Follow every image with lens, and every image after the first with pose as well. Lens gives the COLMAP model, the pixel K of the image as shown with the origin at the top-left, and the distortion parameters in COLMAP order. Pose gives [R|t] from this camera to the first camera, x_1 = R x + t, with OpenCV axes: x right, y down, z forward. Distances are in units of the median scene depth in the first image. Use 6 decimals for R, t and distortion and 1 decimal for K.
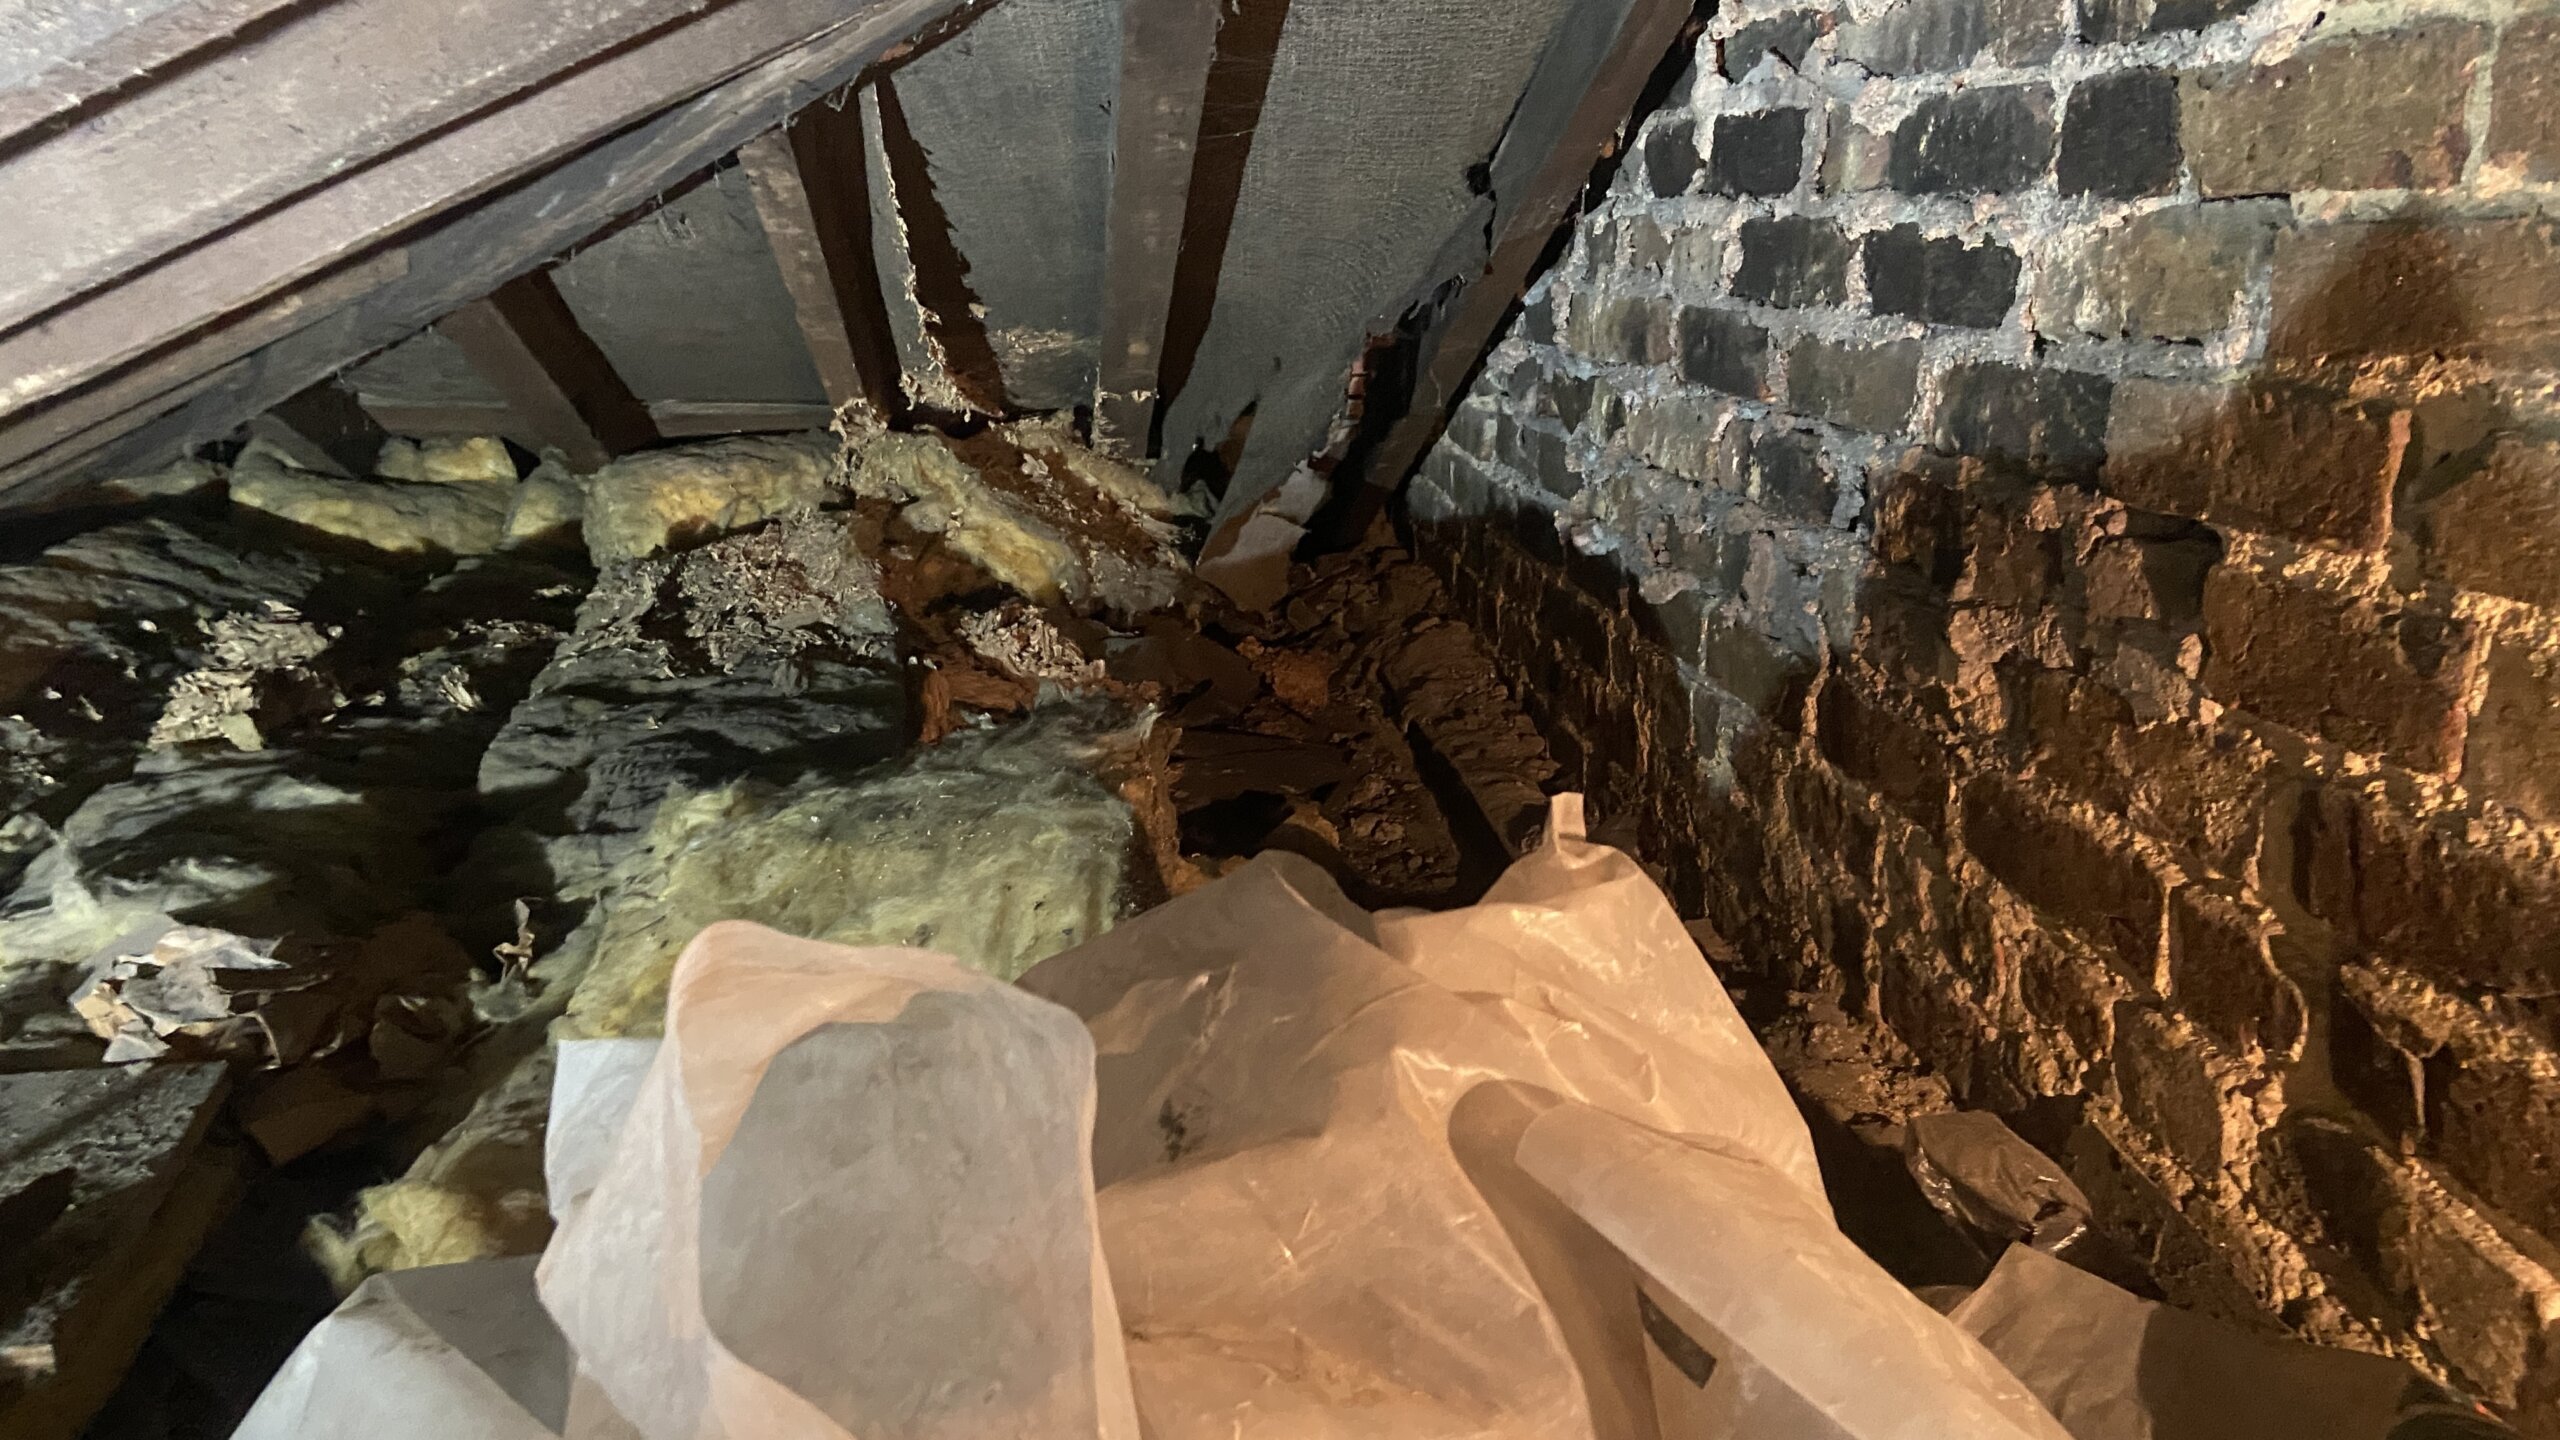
lens RADIAL K [[1891.2, 0, 1290.5], [0, 1891.2, 725.8], [0, 0, 1]] dist [0.135650, -0.181041]
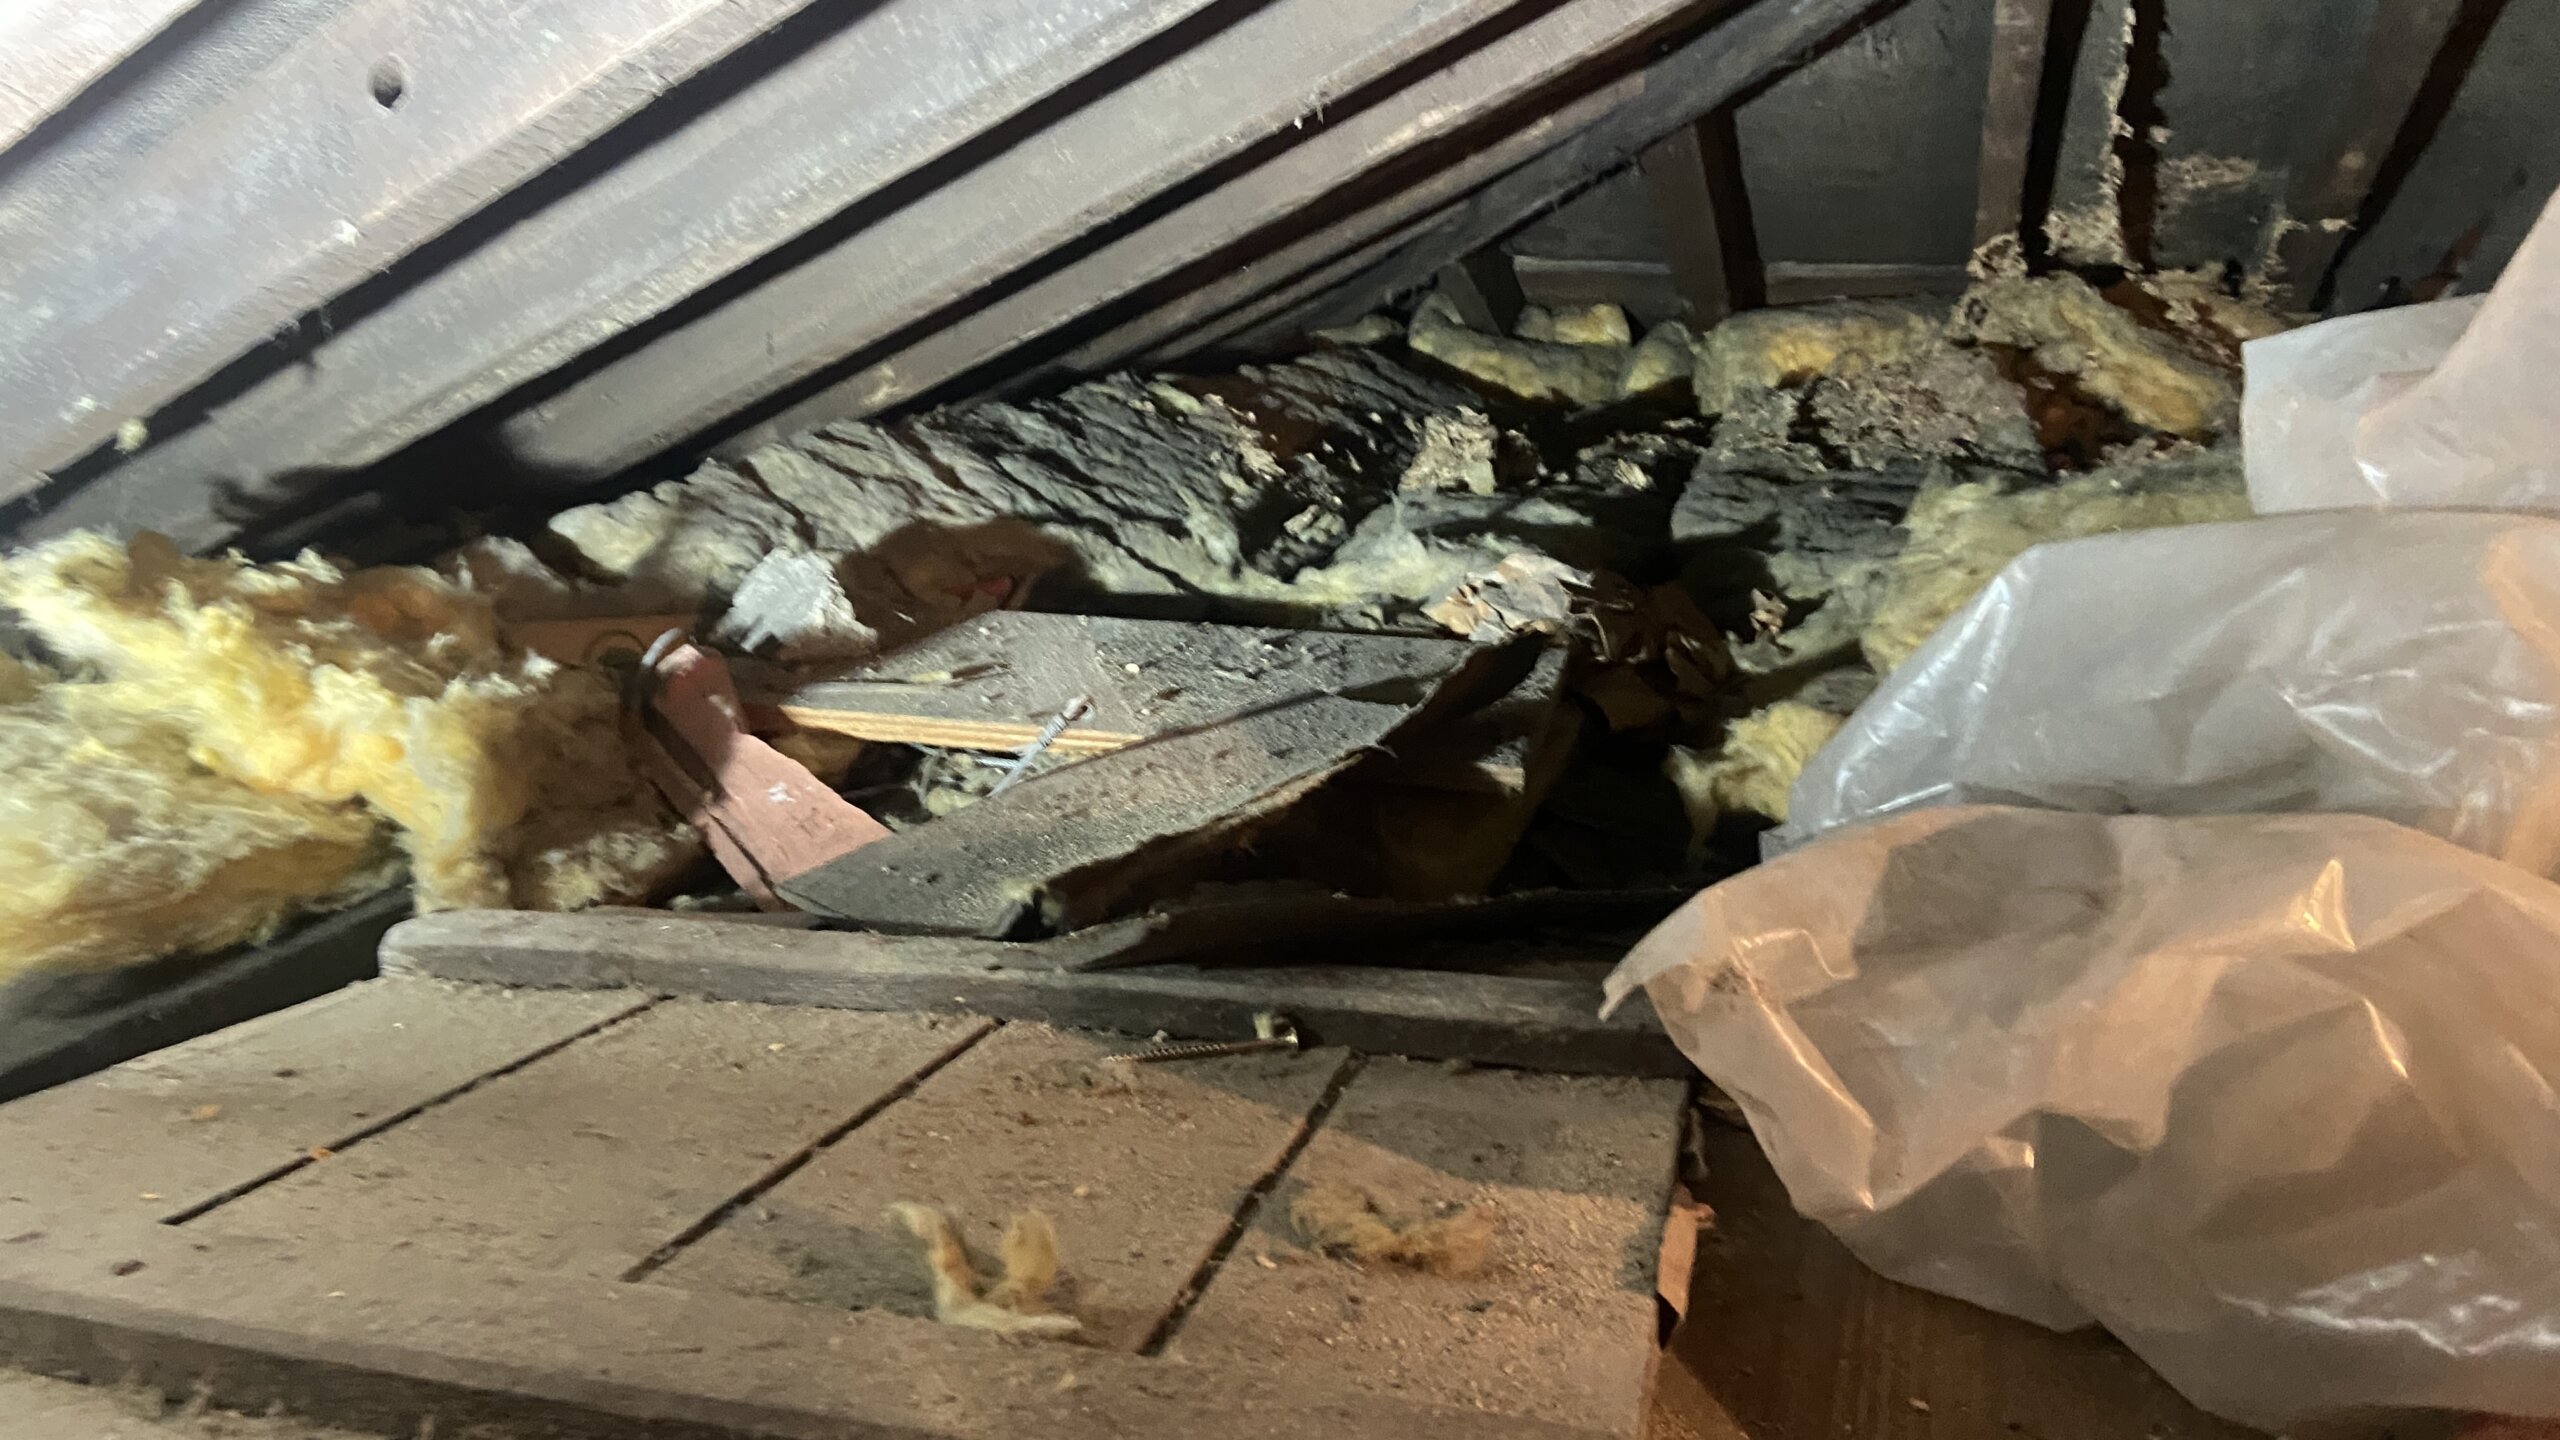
lens RADIAL K [[1901.6, 0, 1283.2], [0, 1901.6, 693.0], [0, 0, 1]] dist [0.125421, -0.171857]
pose [[0.892183, 0.100727, -0.440300, -0.113052], [-0.113204, 0.993570, -0.002089, 0.134037], [0.437258, 0.051708, 0.897848, -0.074187]]
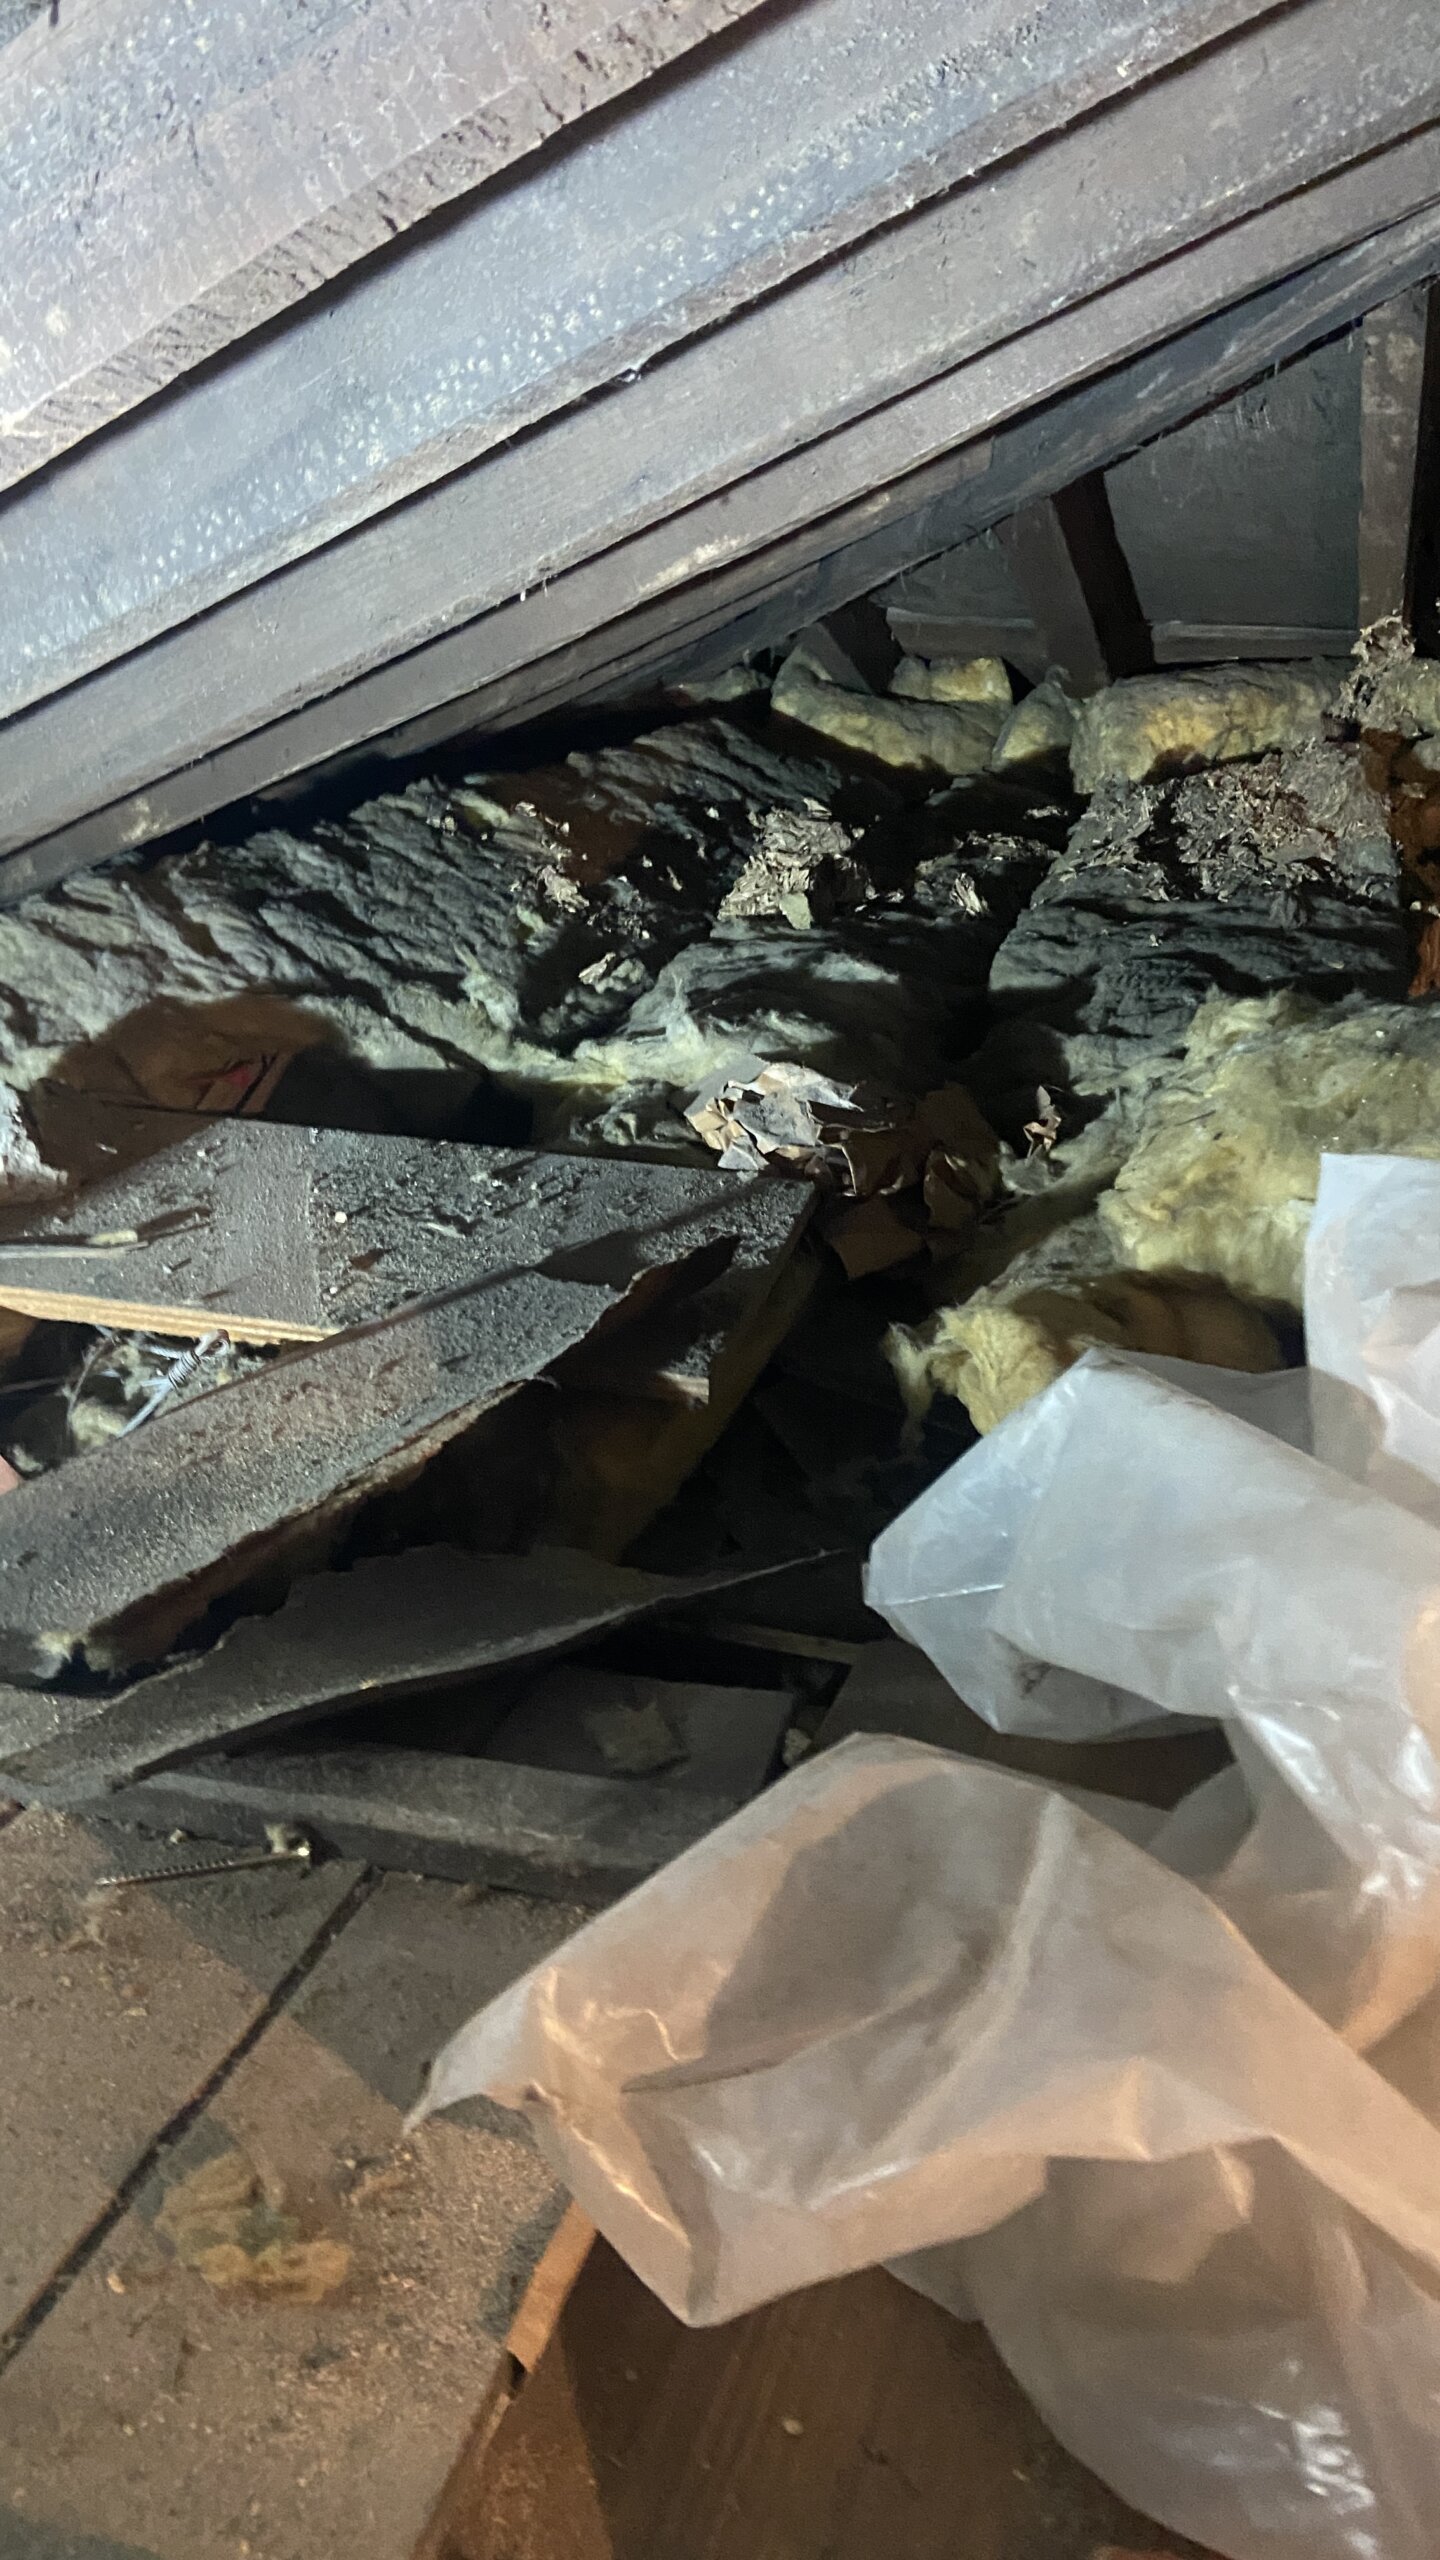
lens RADIAL K [[1901.6, 0, 731.2], [0, 1901.6, 1294.8], [0, 0, 1]] dist [0.125421, -0.171857]
pose [[0.889233, 0.182276, -0.419570, -0.069299], [-0.119764, 0.977959, 0.171032, 0.031970], [0.441498, -0.101837, 0.891464, -0.009927]]
